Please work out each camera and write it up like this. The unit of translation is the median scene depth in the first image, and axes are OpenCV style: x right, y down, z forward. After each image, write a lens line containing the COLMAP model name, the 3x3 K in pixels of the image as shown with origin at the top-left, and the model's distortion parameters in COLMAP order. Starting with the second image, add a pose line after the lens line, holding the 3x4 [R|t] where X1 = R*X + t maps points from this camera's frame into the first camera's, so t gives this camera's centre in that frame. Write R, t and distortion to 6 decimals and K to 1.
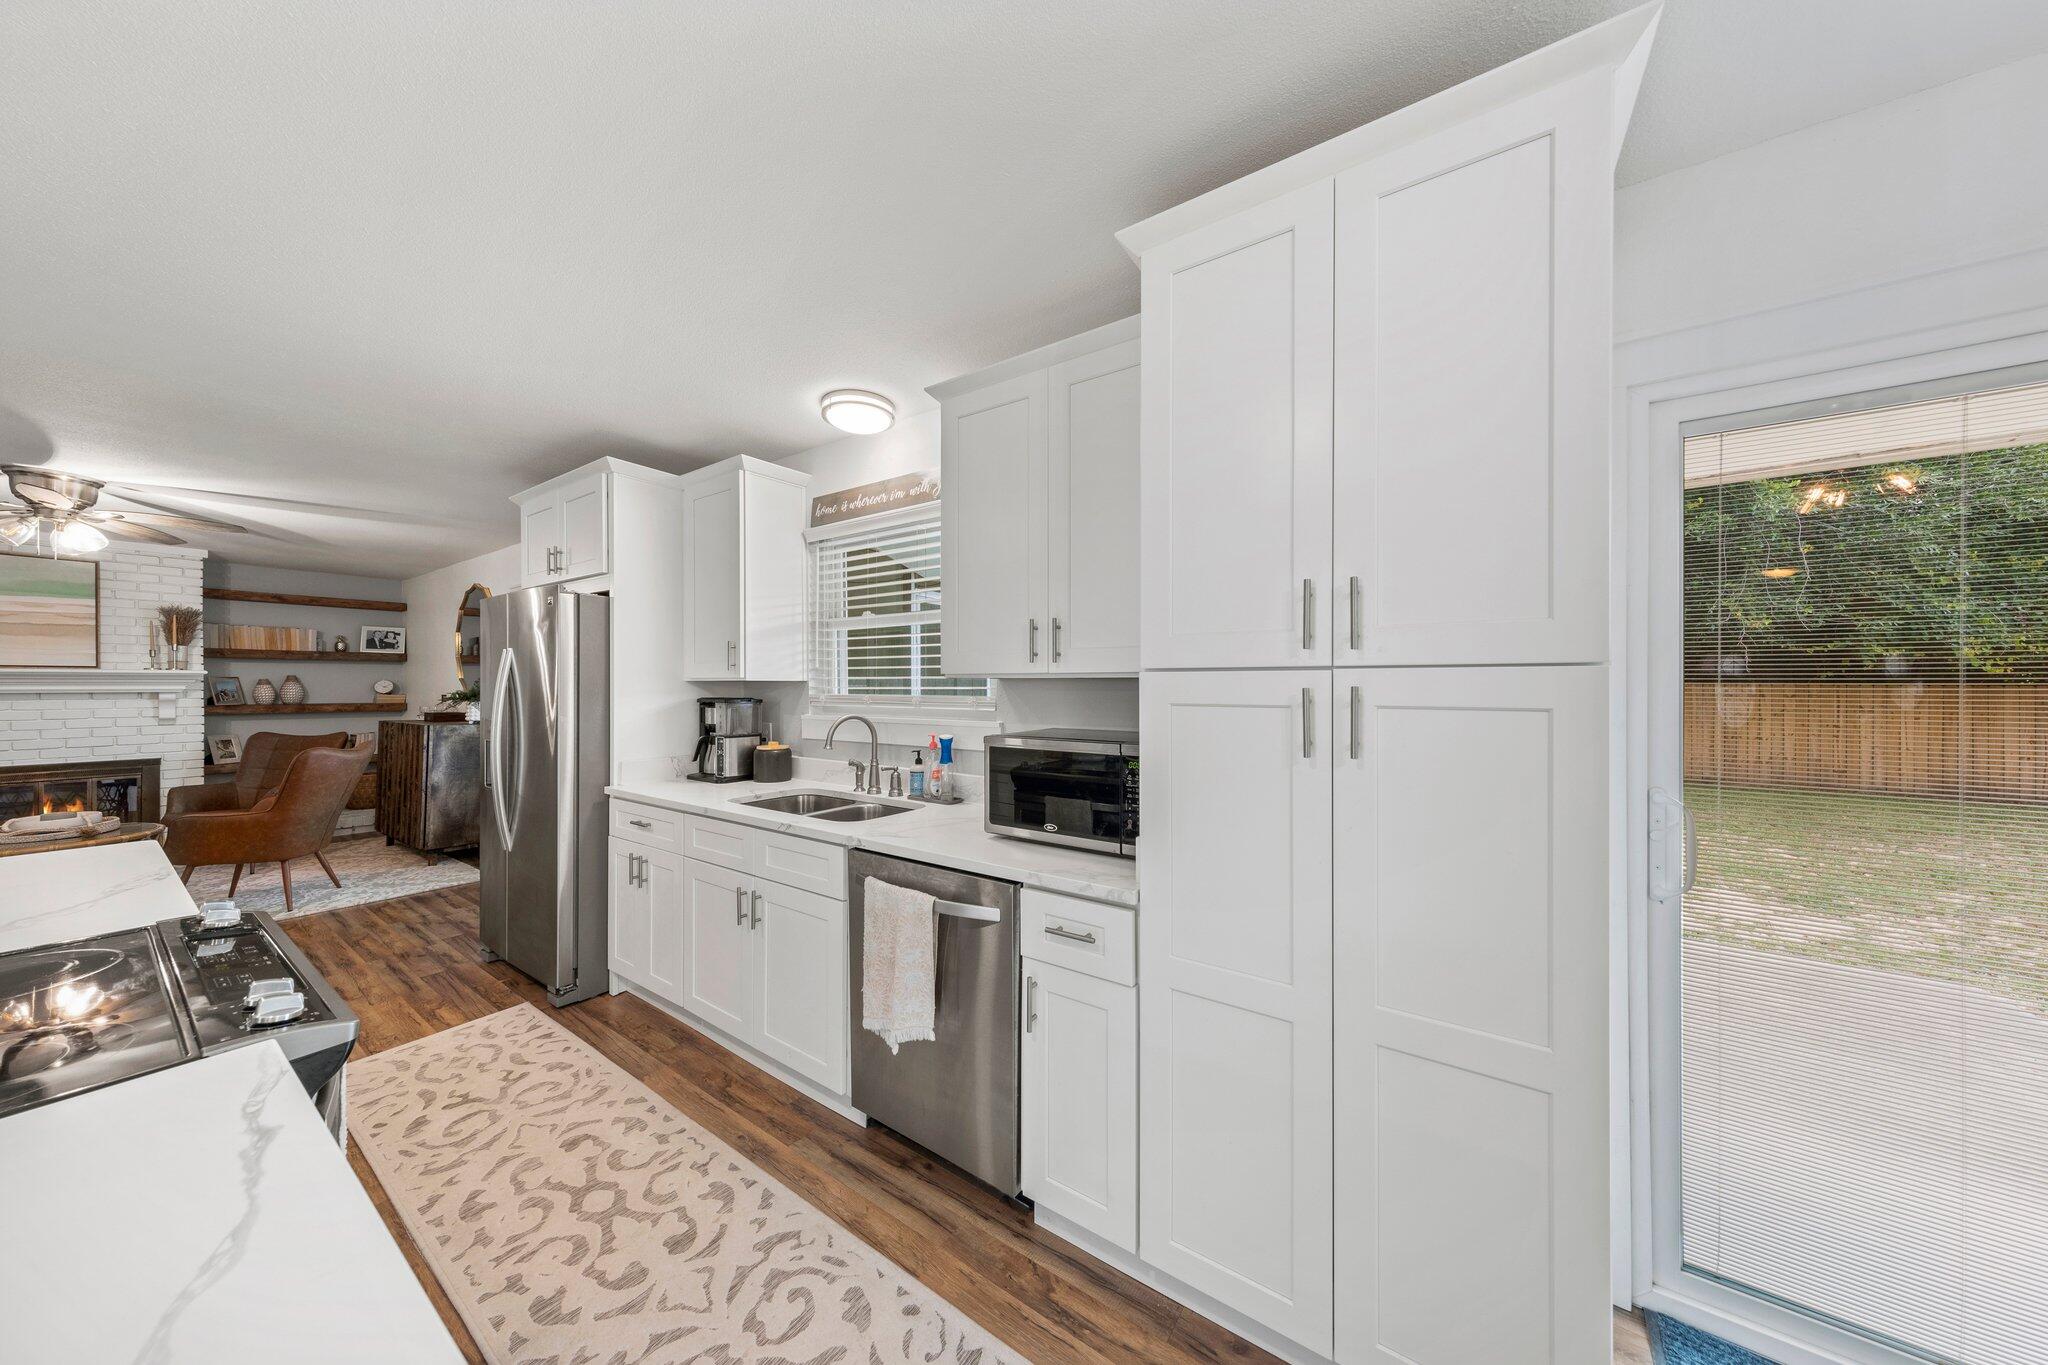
lens RADIAL K [[644.8, 0, 1018.3], [0, 644.8, 686.7], [0, 0, 1]] dist [0.008360, -0.001266]
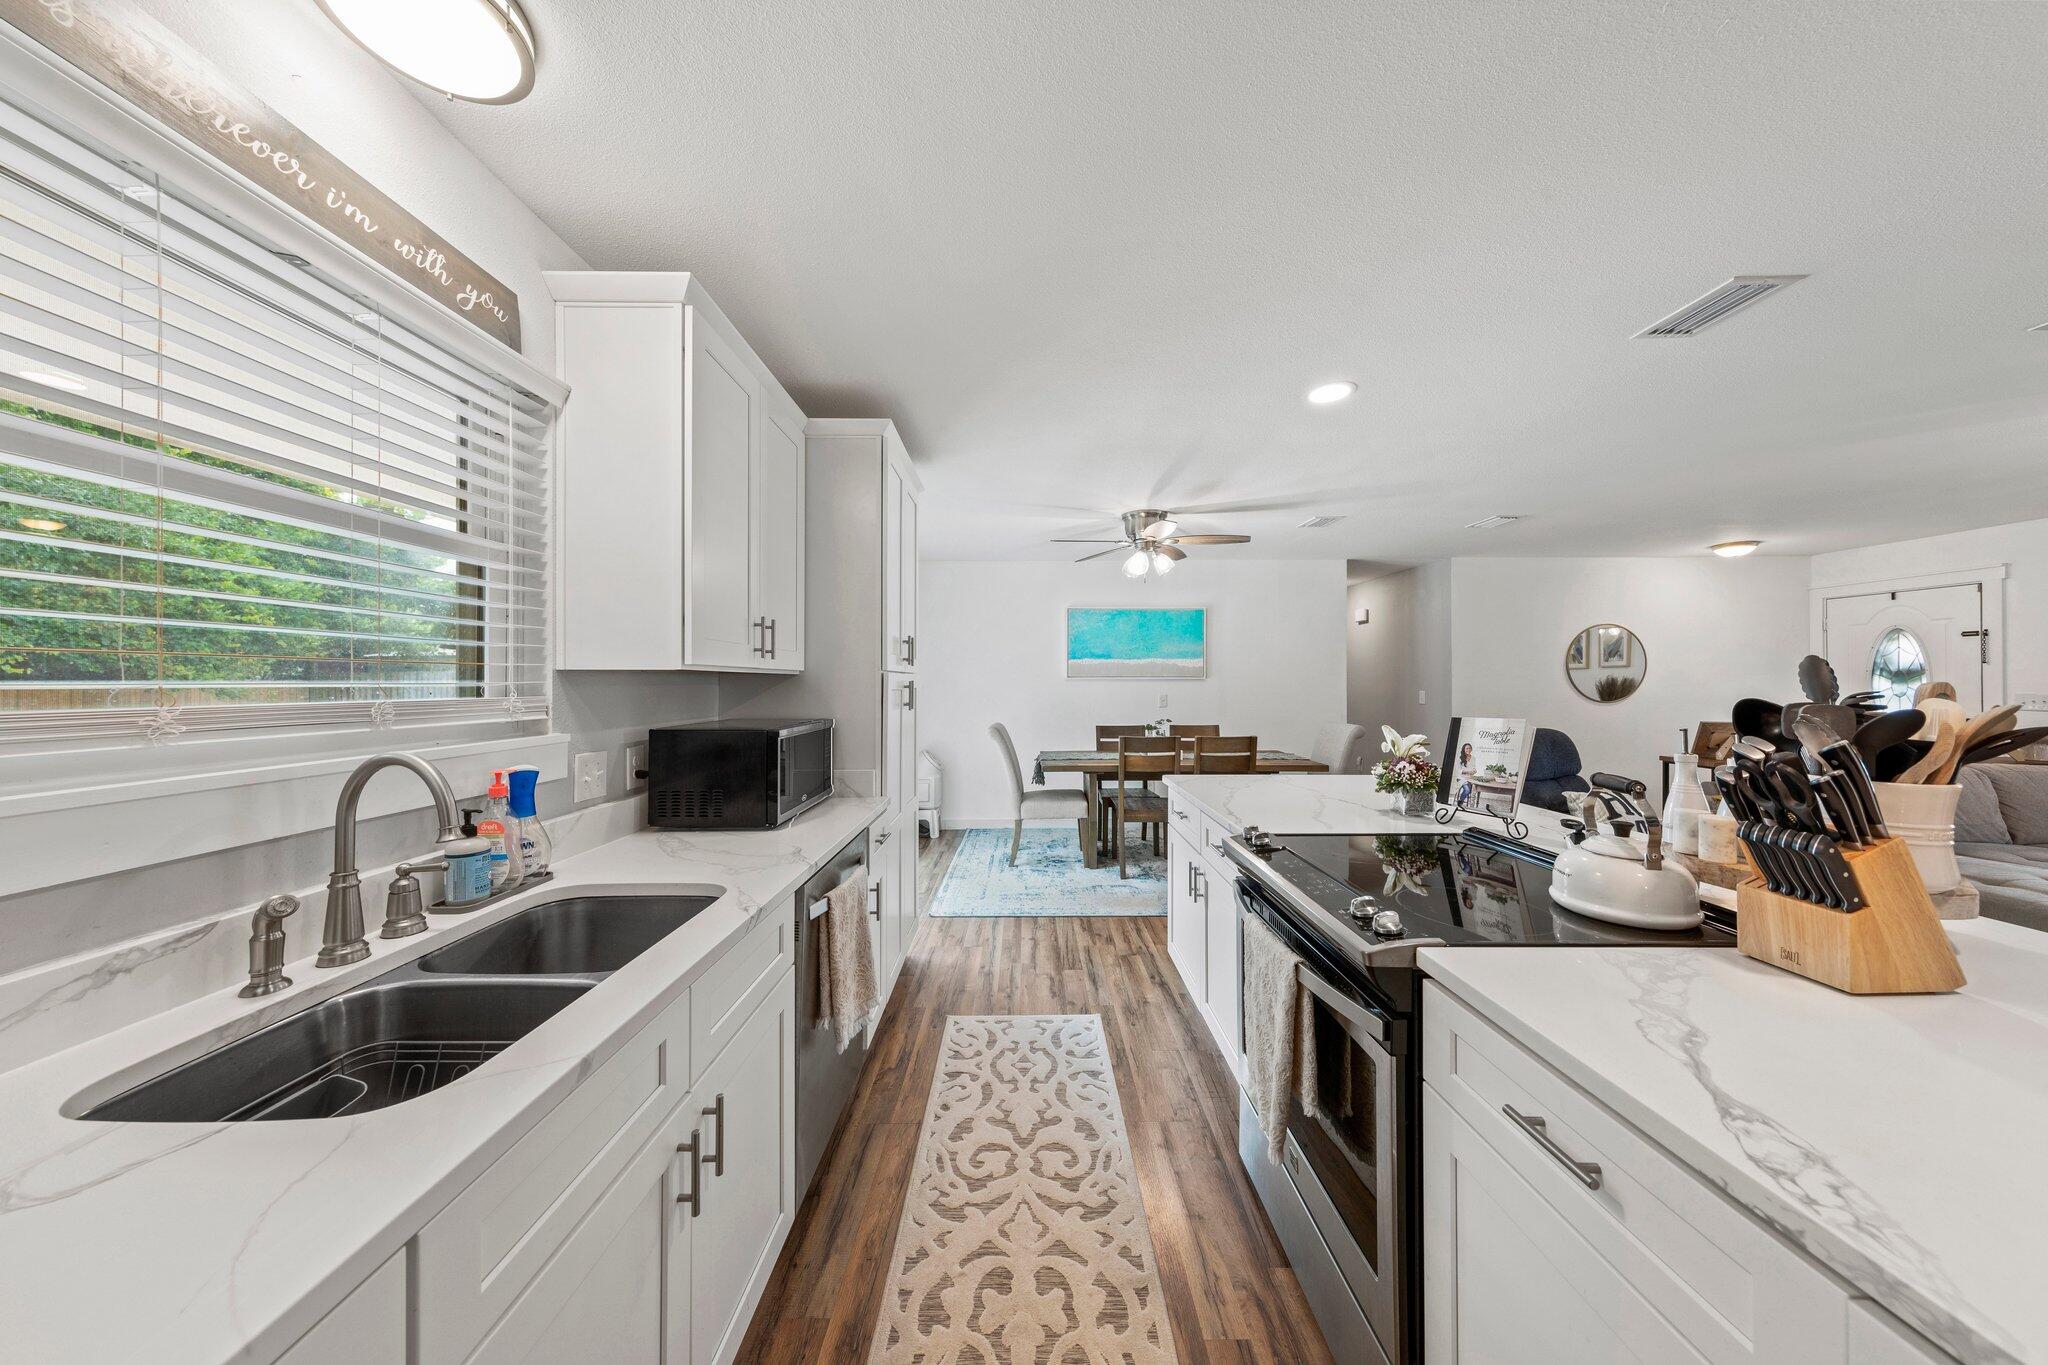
lens RADIAL K [[644.8, 0, 1024.4], [0, 644.8, 677.3], [0, 0, 1]] dist [0.008360, -0.001266]
pose [[-0.571985, 0.005197, 0.820248, -0.753172], [0.001089, 0.999984, -0.005576, 0.000989], [-0.820264, -0.002297, -0.571981, 0.867550]]
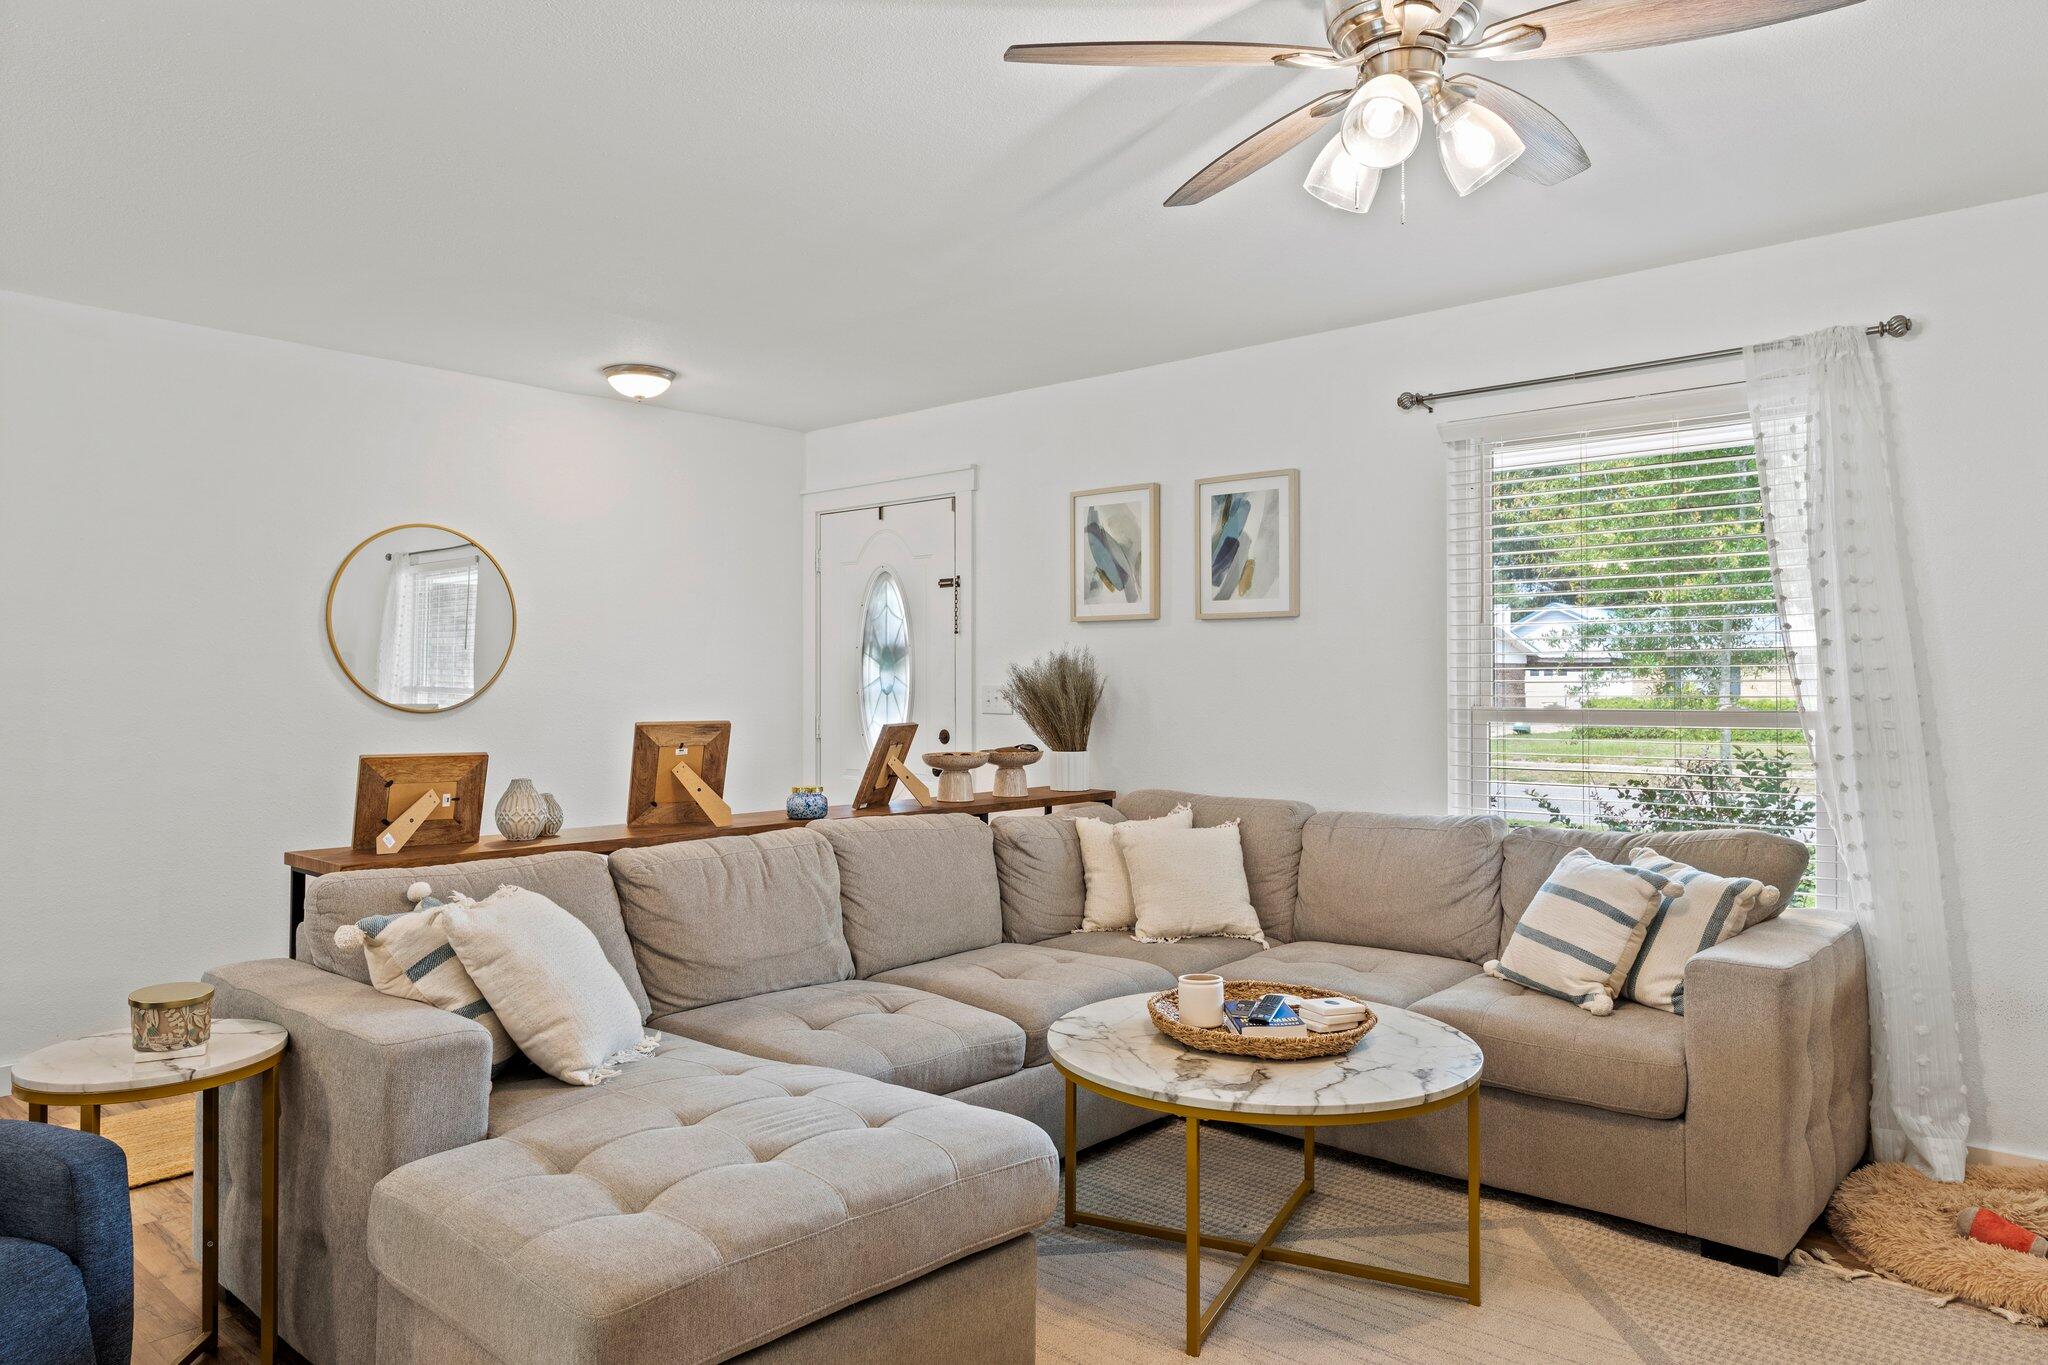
lens RADIAL K [[1346.2, 0, 1013.0], [0, 1346.2, 653.4], [0, 0, 1]] dist [0.005471, -0.000354]
pose [[-0.992680, 0.001477, 0.120767, -1.135625], [-0.000961, 0.999797, -0.020126, 0.030336], [-0.120772, -0.020094, -0.992477, -0.180096]]
